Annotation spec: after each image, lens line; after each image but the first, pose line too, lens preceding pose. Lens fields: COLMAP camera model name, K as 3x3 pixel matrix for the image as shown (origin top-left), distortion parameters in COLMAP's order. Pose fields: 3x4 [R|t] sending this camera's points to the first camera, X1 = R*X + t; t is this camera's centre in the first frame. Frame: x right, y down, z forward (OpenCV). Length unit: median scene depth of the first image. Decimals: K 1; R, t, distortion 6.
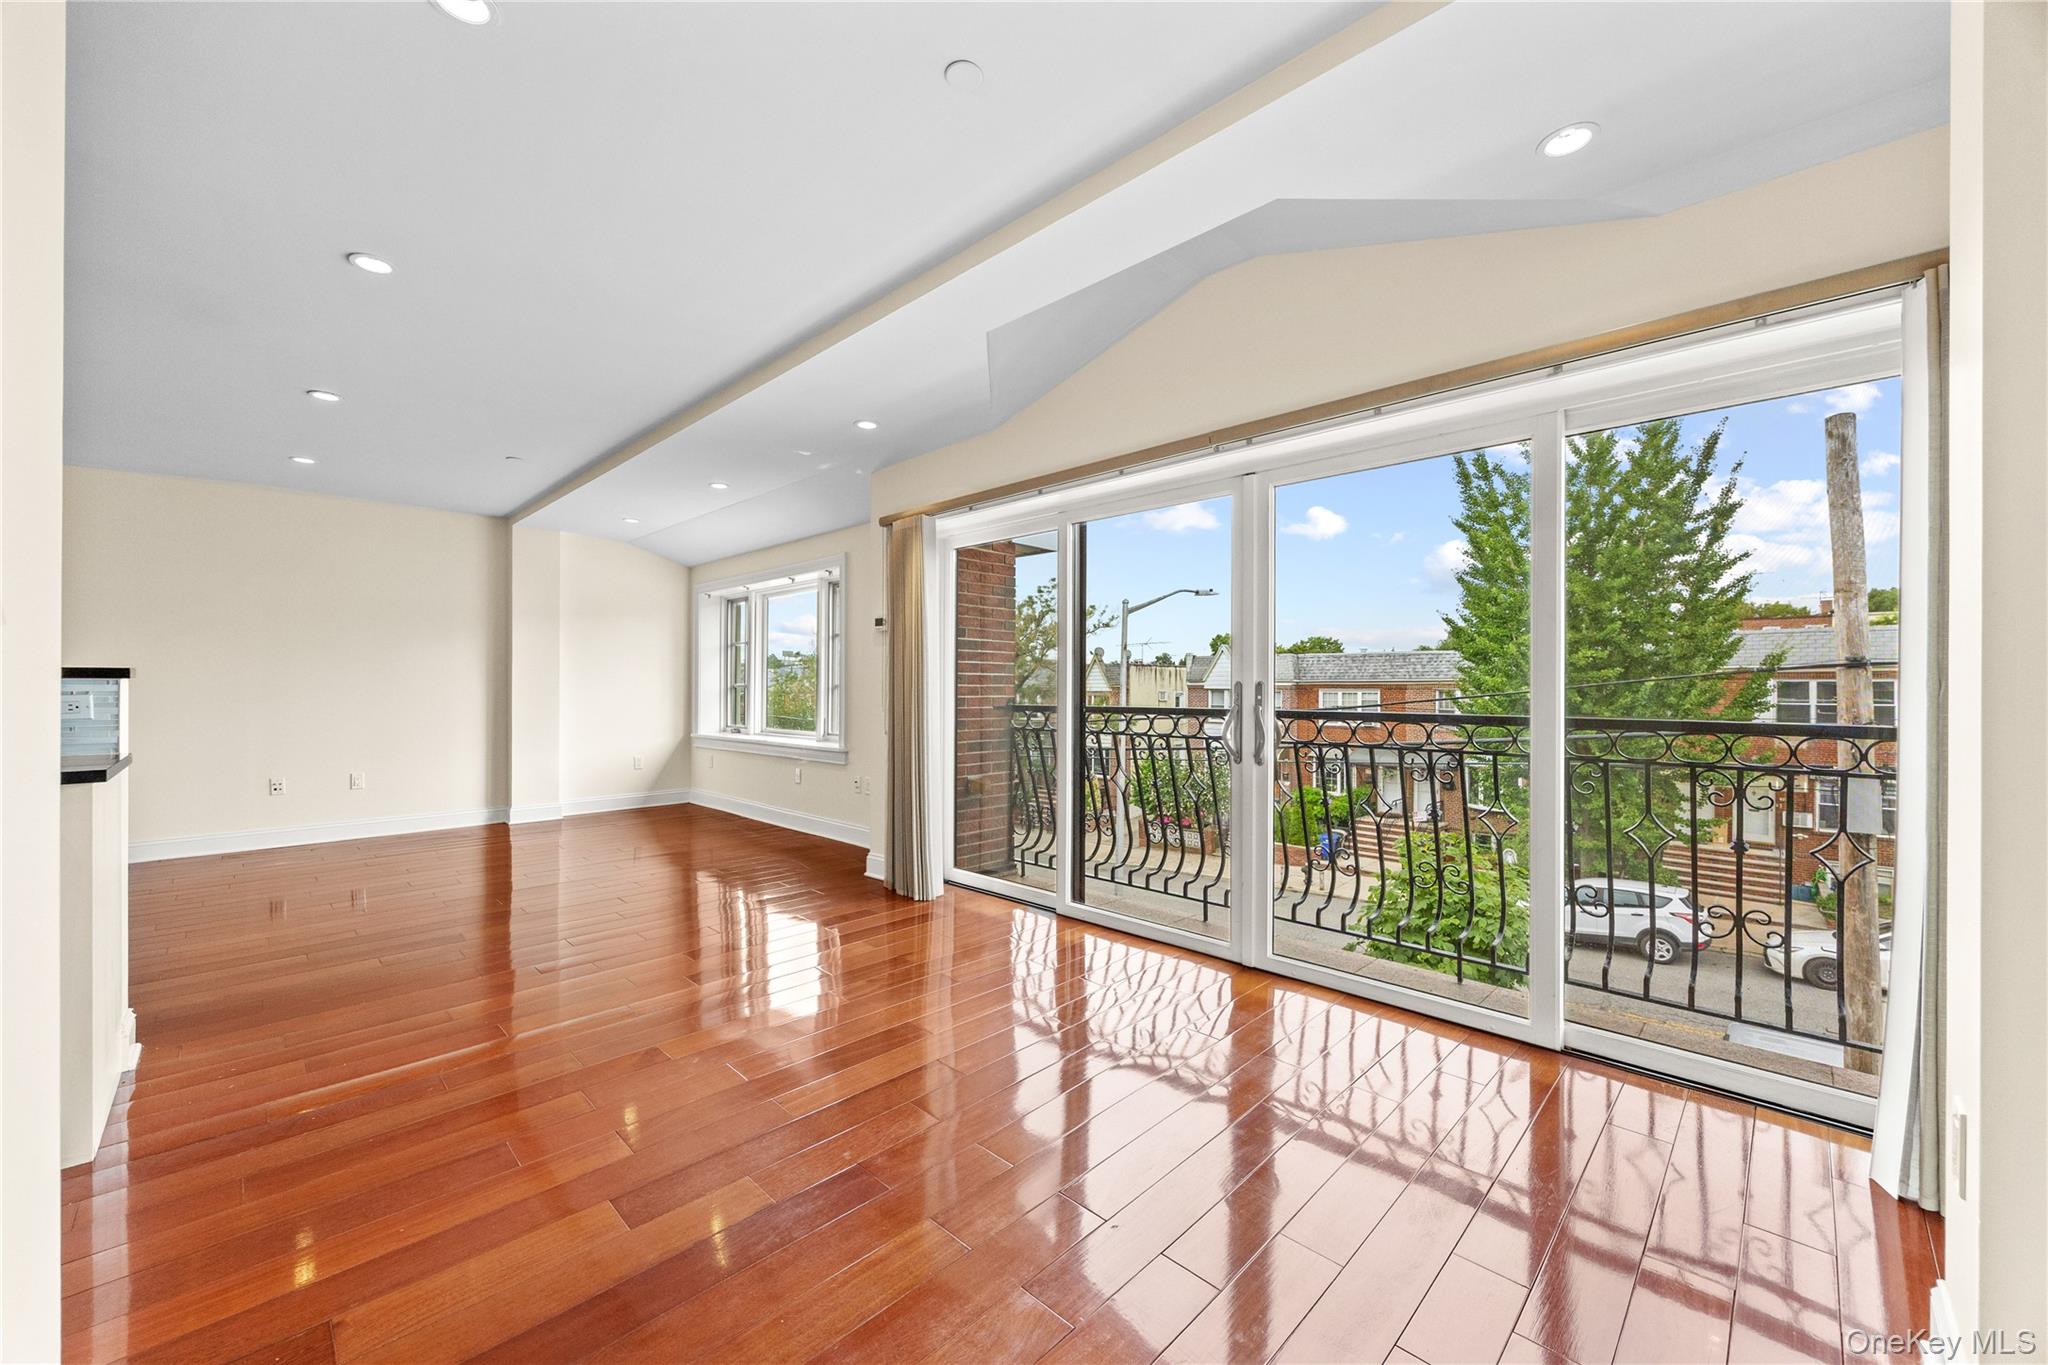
lens RADIAL K [[777.6, 0, 1021.9], [0, 777.6, 688.7], [0, 0, 1]] dist [0.000422, -0.000079]
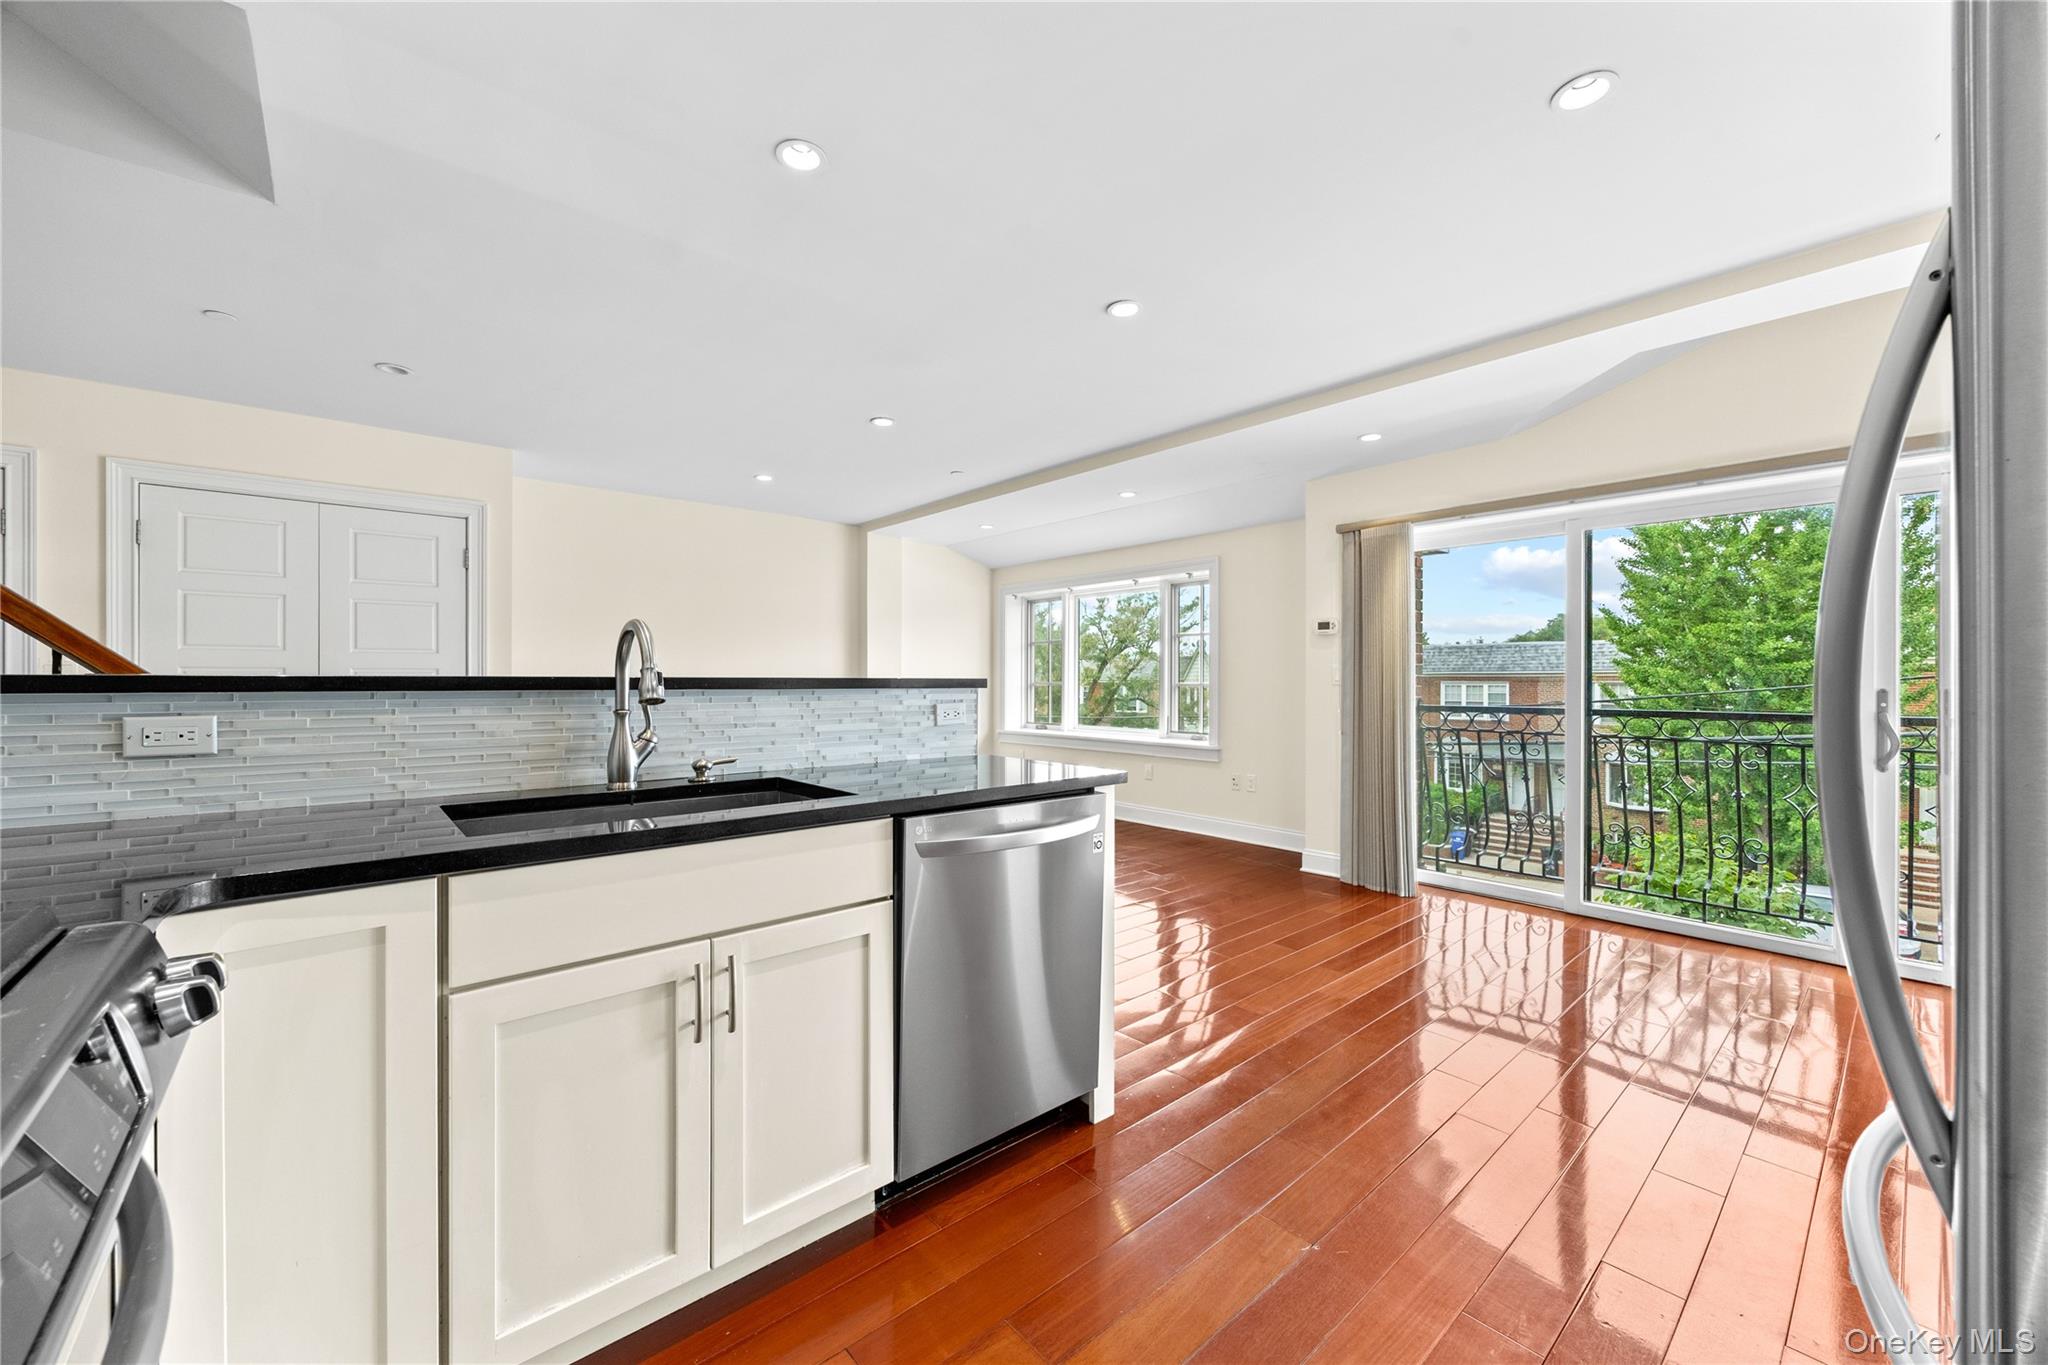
lens RADIAL K [[777.6, 0, 1021.9], [0, 777.6, 688.7], [0, 0, 1]] dist [0.000422, -0.000079]
pose [[0.996658, 0.000908, -0.081678, -0.335177], [-0.000012, 0.999940, 0.010971, -0.008374], [0.081683, -0.010933, 0.996598, -0.040142]]
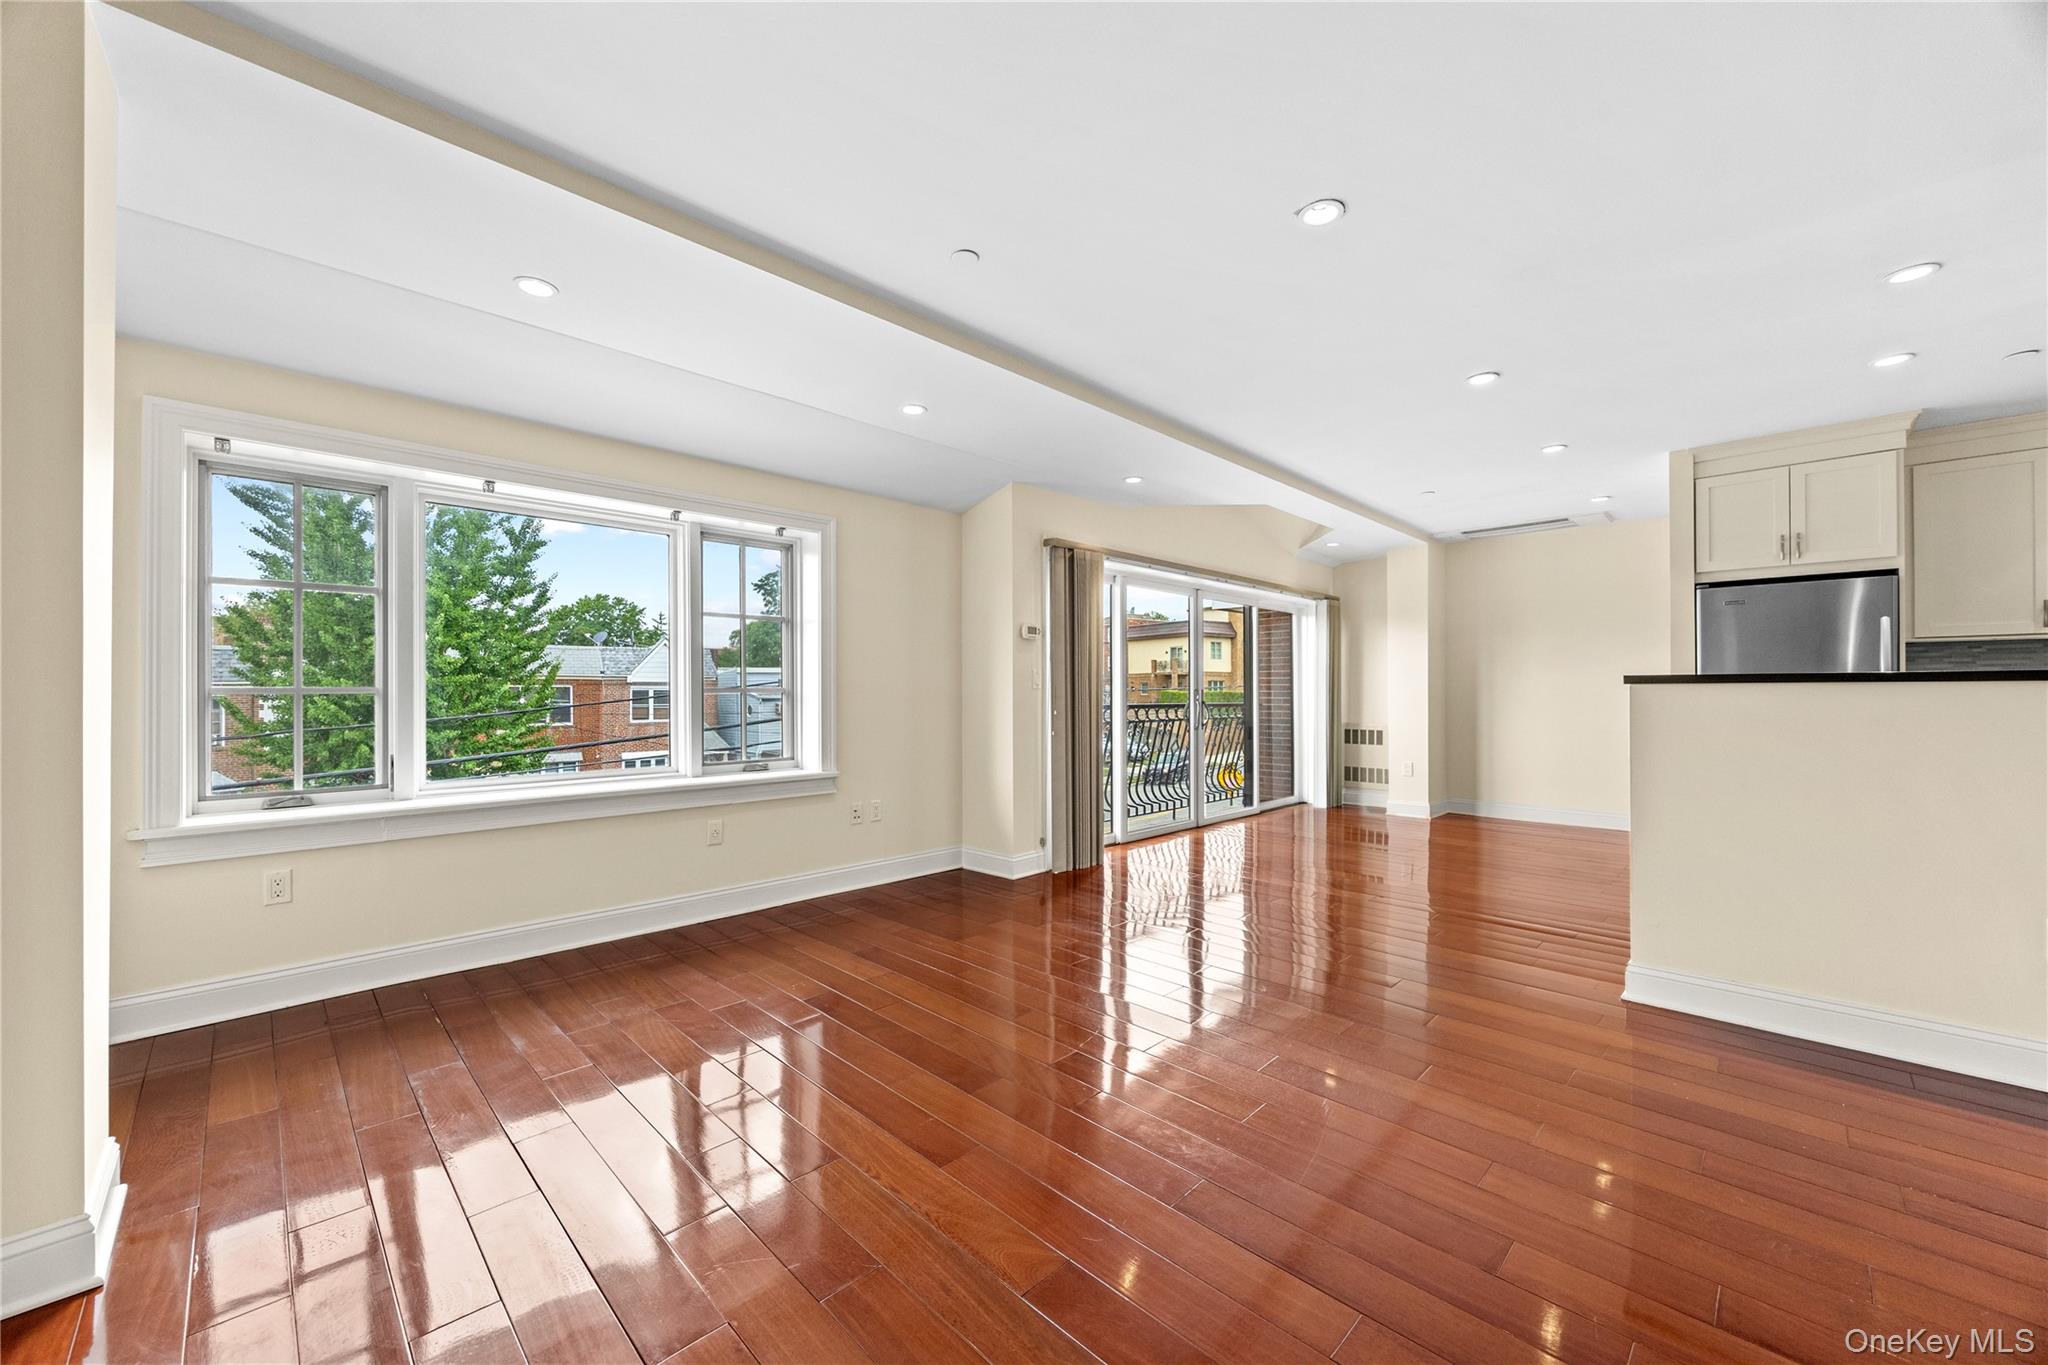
lens RADIAL K [[777.6, 0, 1021.9], [0, 777.6, 688.7], [0, 0, 1]] dist [0.000422, -0.000079]
pose [[0.006668, 0.002819, 0.999974, -0.827152], [0.004665, 0.999985, -0.002850, -0.002227], [-0.999967, 0.004684, 0.006655, 0.671944]]
